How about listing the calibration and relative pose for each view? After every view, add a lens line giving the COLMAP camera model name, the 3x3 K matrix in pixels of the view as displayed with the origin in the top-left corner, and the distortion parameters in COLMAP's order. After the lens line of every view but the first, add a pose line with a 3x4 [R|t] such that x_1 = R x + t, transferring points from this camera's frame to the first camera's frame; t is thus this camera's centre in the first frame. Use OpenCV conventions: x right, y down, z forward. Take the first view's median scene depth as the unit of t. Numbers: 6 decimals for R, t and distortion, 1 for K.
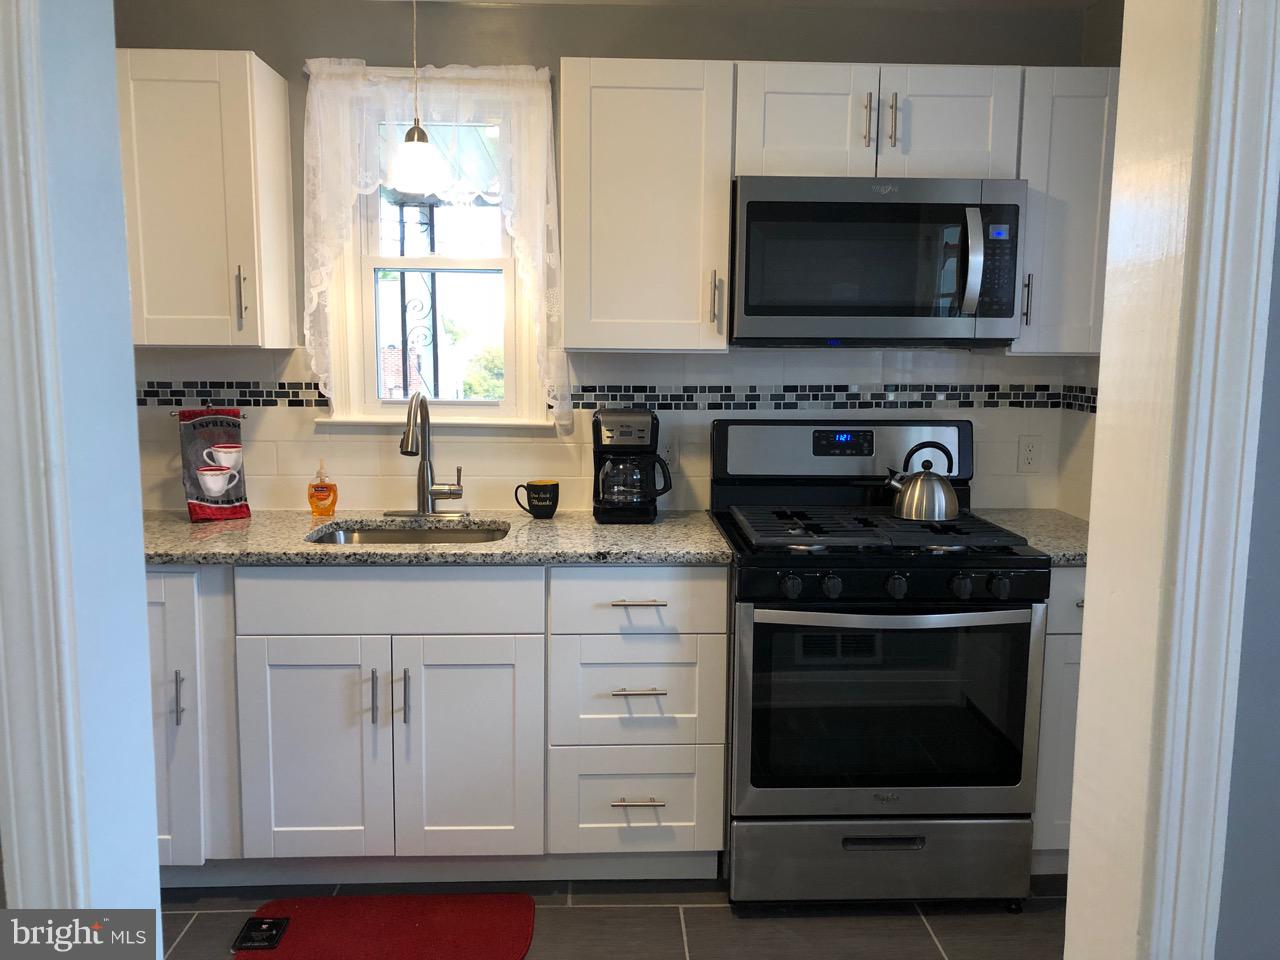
lens RADIAL K [[1037.1, 0, 641.1], [0, 1037.1, 481.7], [0, 0, 1]] dist [0.037858, -0.042251]
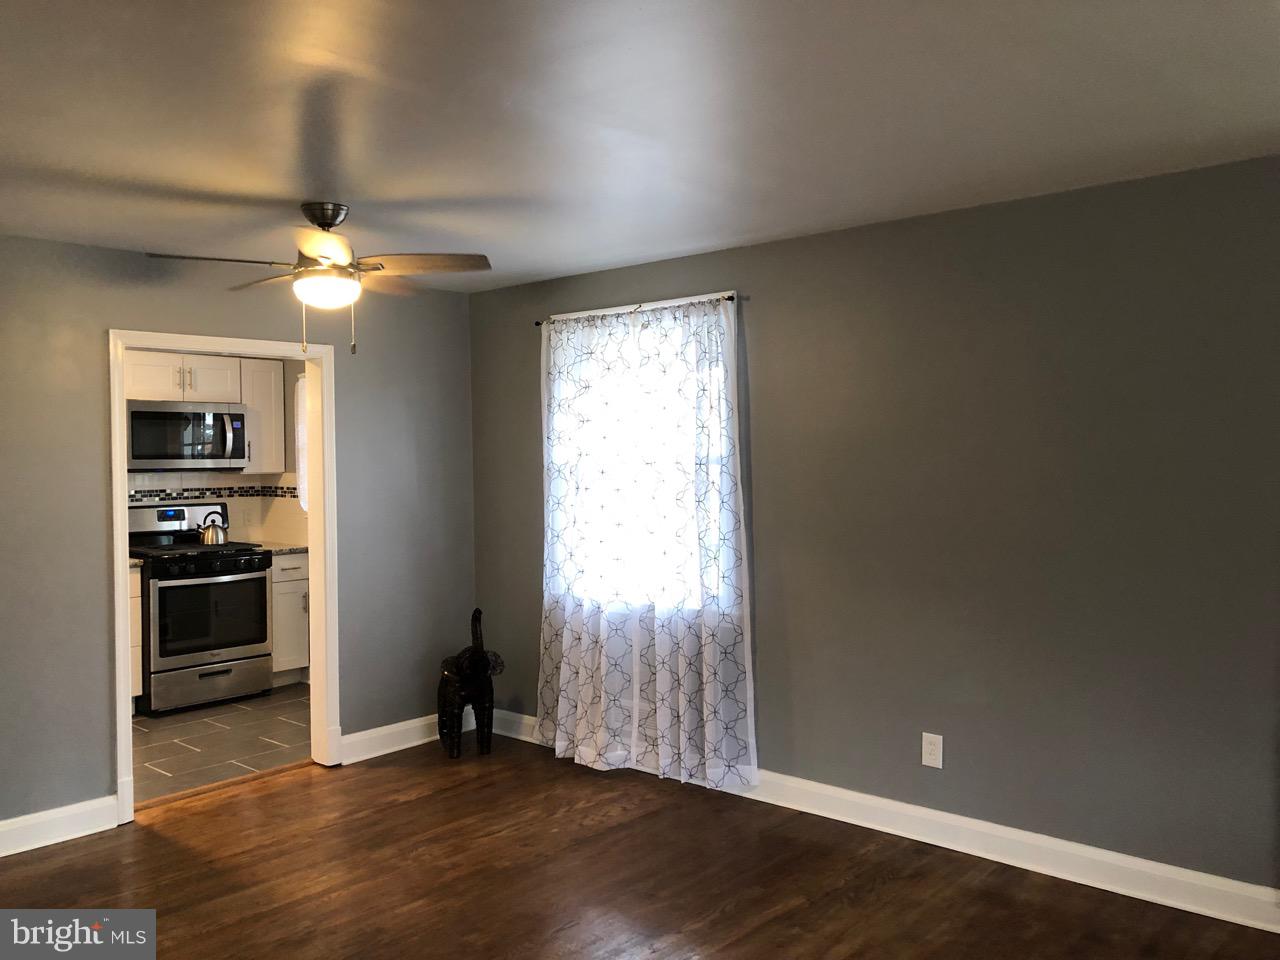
lens RADIAL K [[1037.1, 0, 634.0], [0, 1037.1, 477.6], [0, 0, 1]] dist [0.037858, -0.042251]
pose [[0.687454, -0.025350, 0.725786, -0.770051], [0.106616, 0.992085, -0.066334, 0.141898], [-0.718360, 0.122982, 0.684715, -1.292291]]
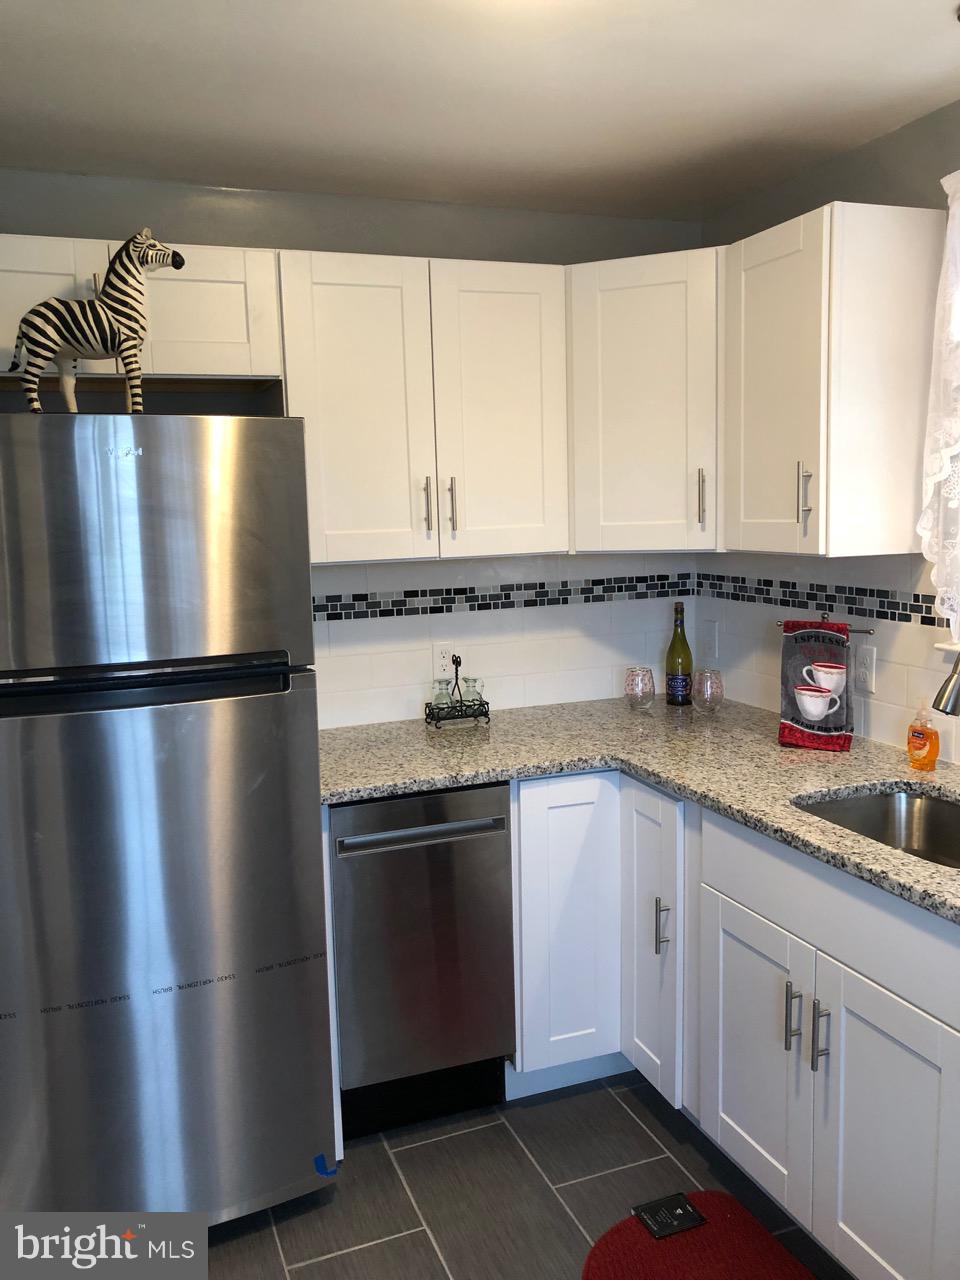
lens RADIAL K [[1037.1, 0, 467.0], [0, 1037.1, 633.6], [0, 0, 1]] dist [0.037858, -0.042251]
pose [[0.315330, 0.101049, -0.943587, 0.330225], [-0.093197, 0.992806, 0.075175, -0.100325], [0.944395, 0.064234, 0.322479, 0.450620]]
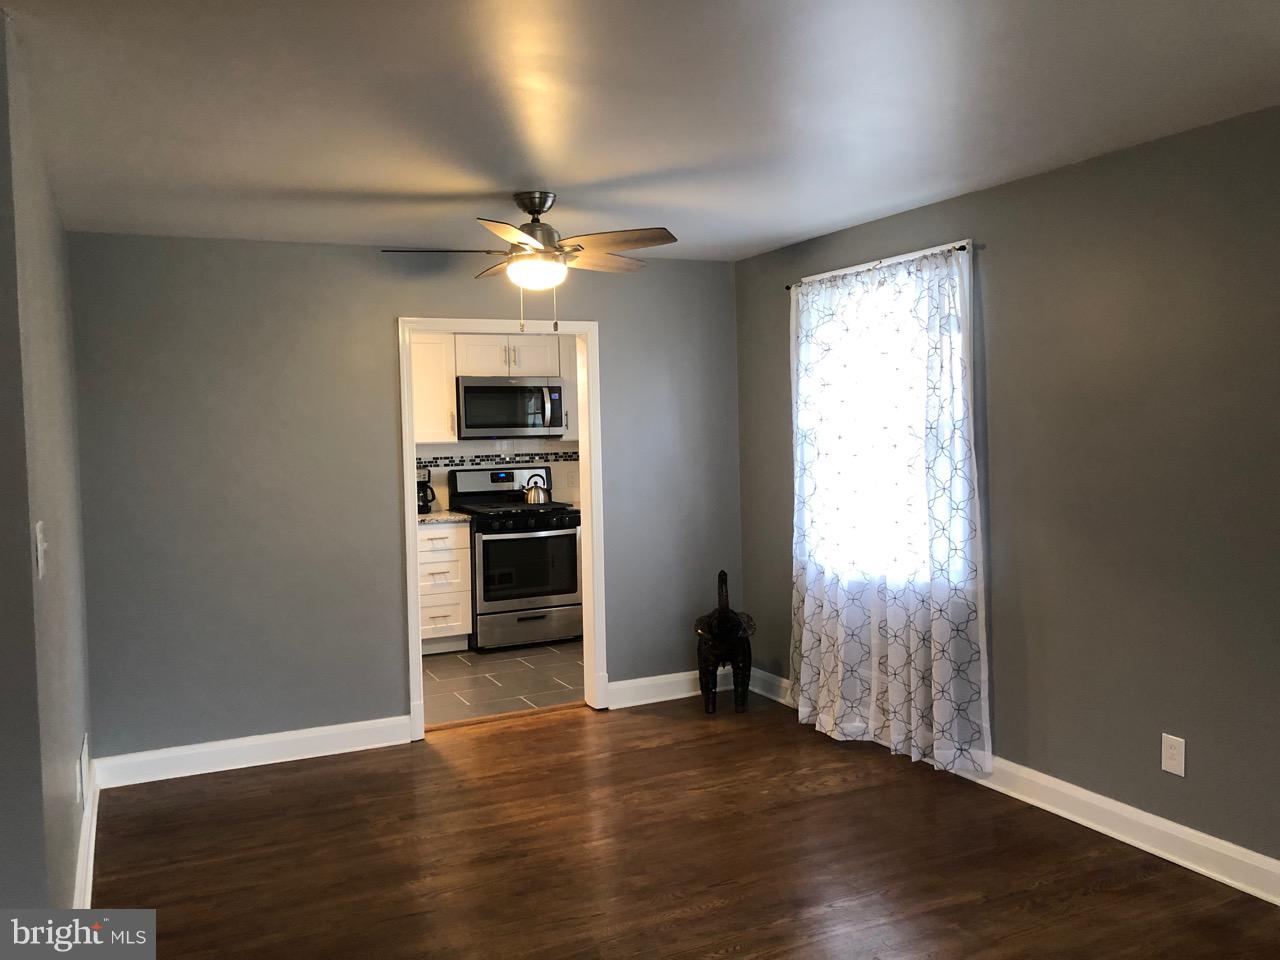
lens RADIAL K [[1037.1, 0, 645.1], [0, 1037.1, 482.2], [0, 0, 1]] dist [0.037858, -0.042251]
pose [[0.912948, -0.048201, 0.405218, -0.526489], [0.080180, 0.994831, -0.062307, 0.164737], [-0.400120, 0.089374, 0.912094, -1.478147]]
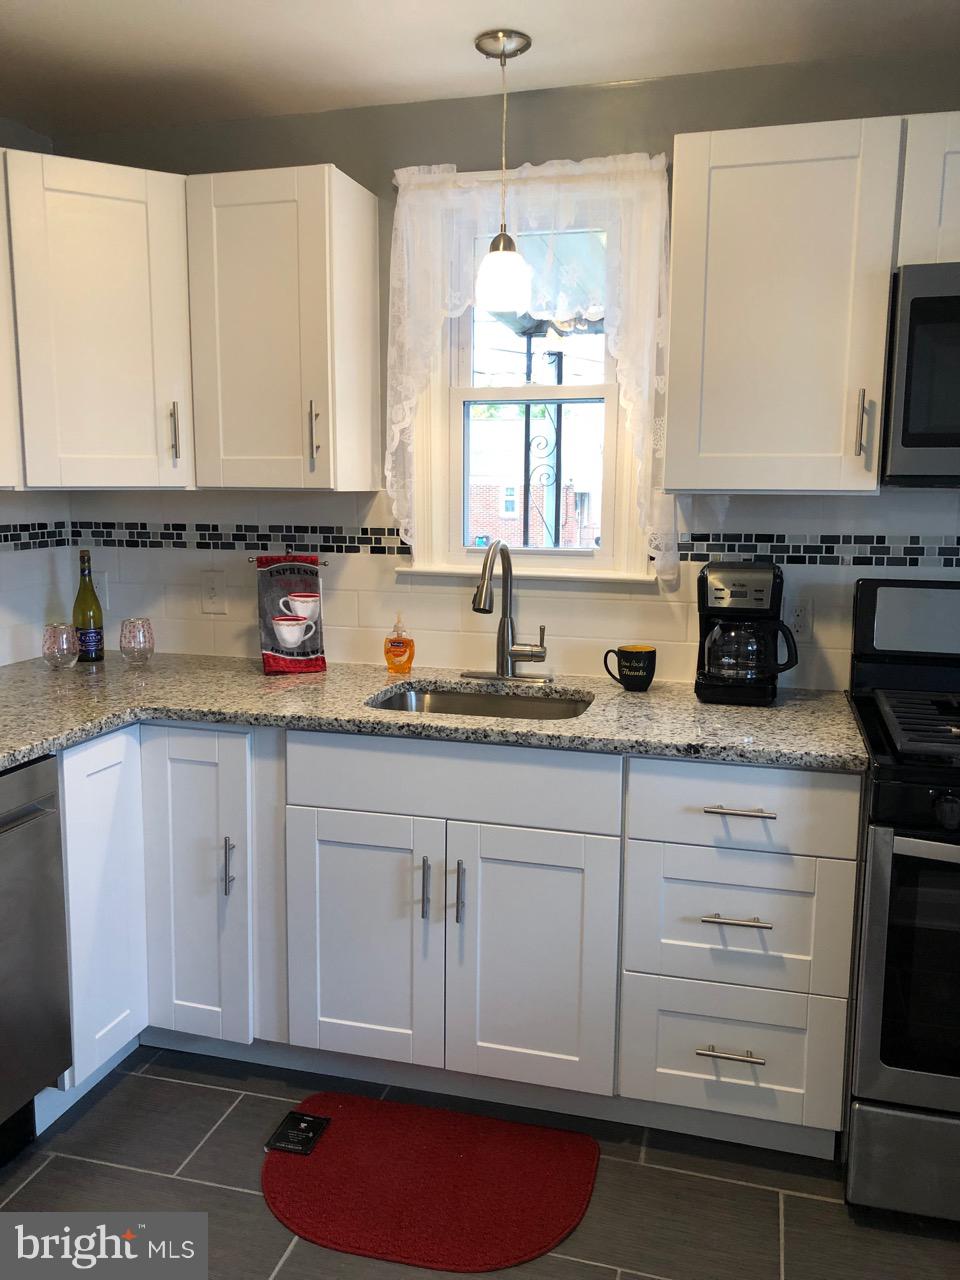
lens RADIAL K [[1037.1, 0, 474.5], [0, 1037.1, 633.5], [0, 0, 1]] dist [0.037858, -0.042251]
pose [[0.951186, 0.041279, -0.305845, 0.038610], [-0.036899, 0.999117, 0.020091, -0.024611], [0.306405, -0.007825, 0.951869, 0.159539]]
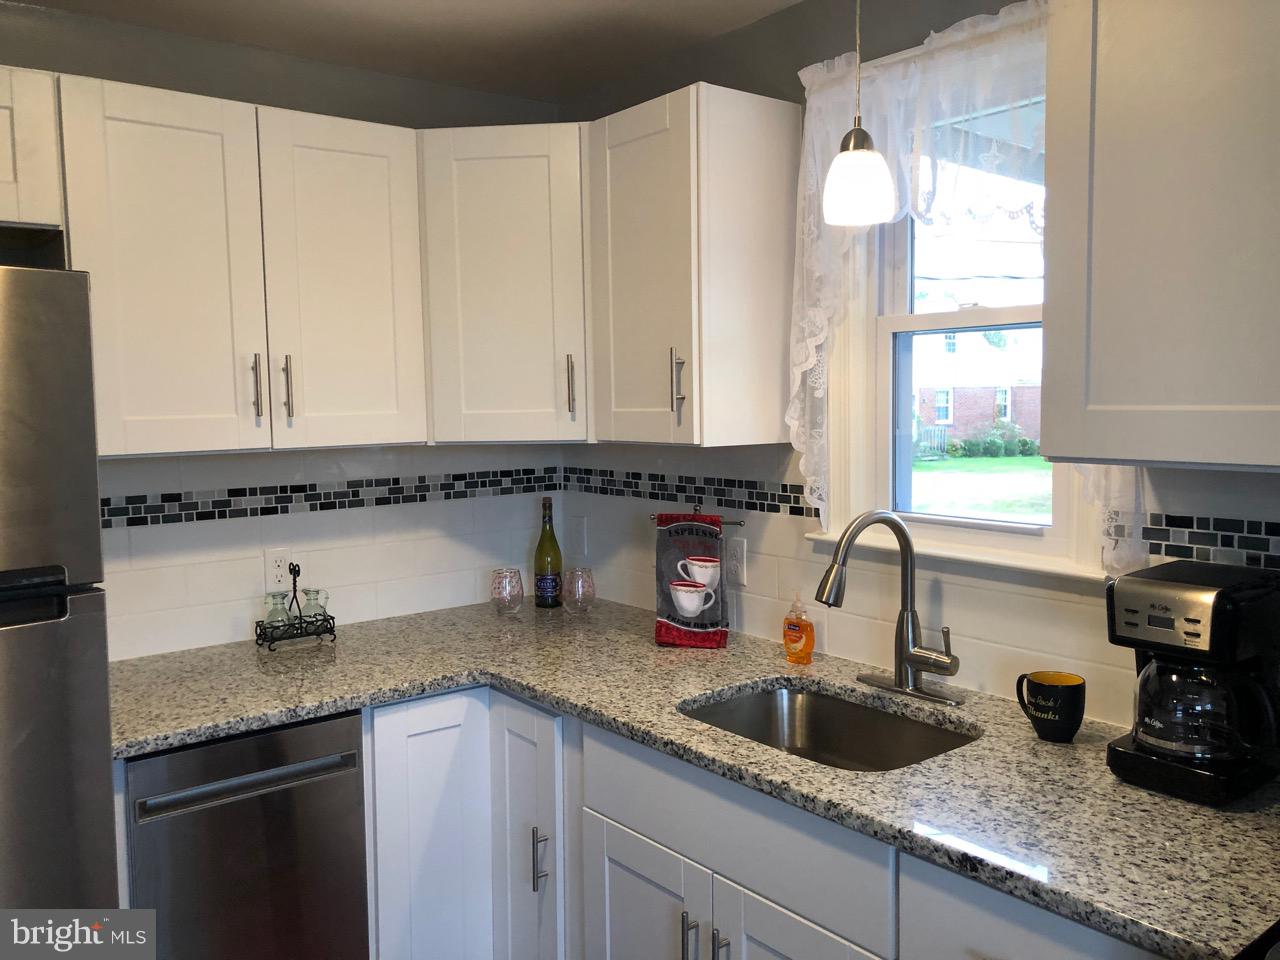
lens RADIAL K [[1037.1, 0, 650.6], [0, 1037.1, 473.3], [0, 0, 1]] dist [0.037858, -0.042251]
pose [[0.597005, 0.042431, -0.801115, 0.247521], [-0.084784, 0.996345, -0.010411, -0.093374], [0.797745, 0.074137, 0.598420, 0.478985]]
